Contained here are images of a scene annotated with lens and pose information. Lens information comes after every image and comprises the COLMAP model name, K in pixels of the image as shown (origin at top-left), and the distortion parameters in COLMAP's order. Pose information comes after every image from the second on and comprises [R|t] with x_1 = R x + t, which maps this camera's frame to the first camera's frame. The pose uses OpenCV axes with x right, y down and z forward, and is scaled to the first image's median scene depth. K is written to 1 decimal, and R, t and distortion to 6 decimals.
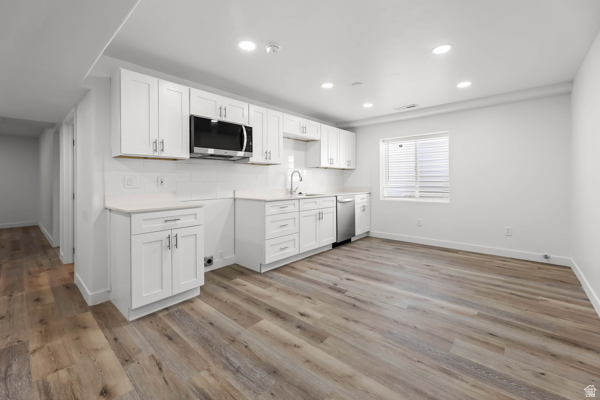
lens RADIAL K [[252.8, 0, 296.9], [0, 252.8, 182.0], [0, 0, 1]] dist [0.000289, 0.000069]
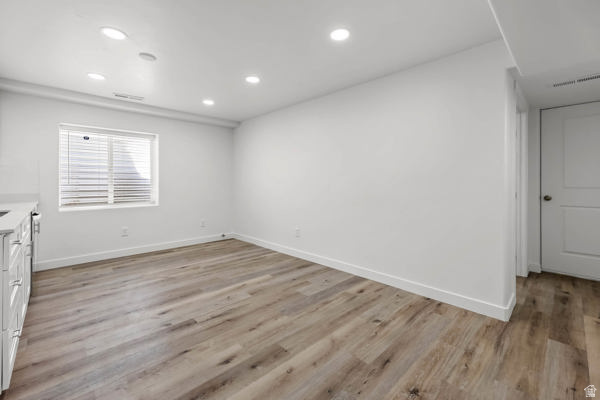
lens RADIAL K [[252.8, 0, 296.9], [0, 252.8, 182.0], [0, 0, 1]] dist [0.000289, 0.000069]
pose [[0.083722, 0.008695, 0.996451, -0.563504], [0.004548, 0.999948, -0.009108, -0.000036], [-0.996479, 0.005295, 0.083678, 0.574651]]
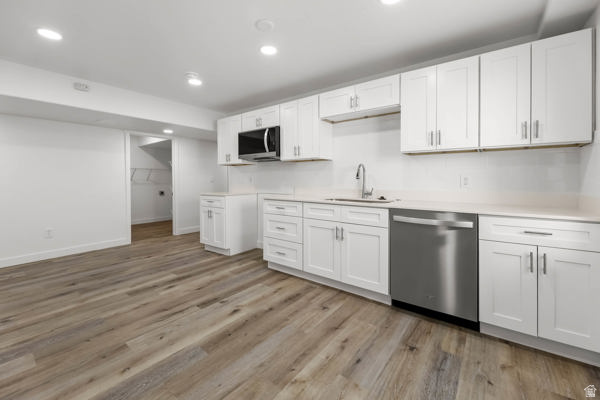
lens RADIAL K [[249.3, 0, 301.3], [0, 249.3, 179.3], [0, 0, 1]] dist [0.002304, 0.000195]
pose [[0.077143, 0.013744, -0.996925, 1.027239], [0.002733, 0.999898, 0.013996, -0.019268], [0.997016, -0.003804, 0.077098, 1.226514]]
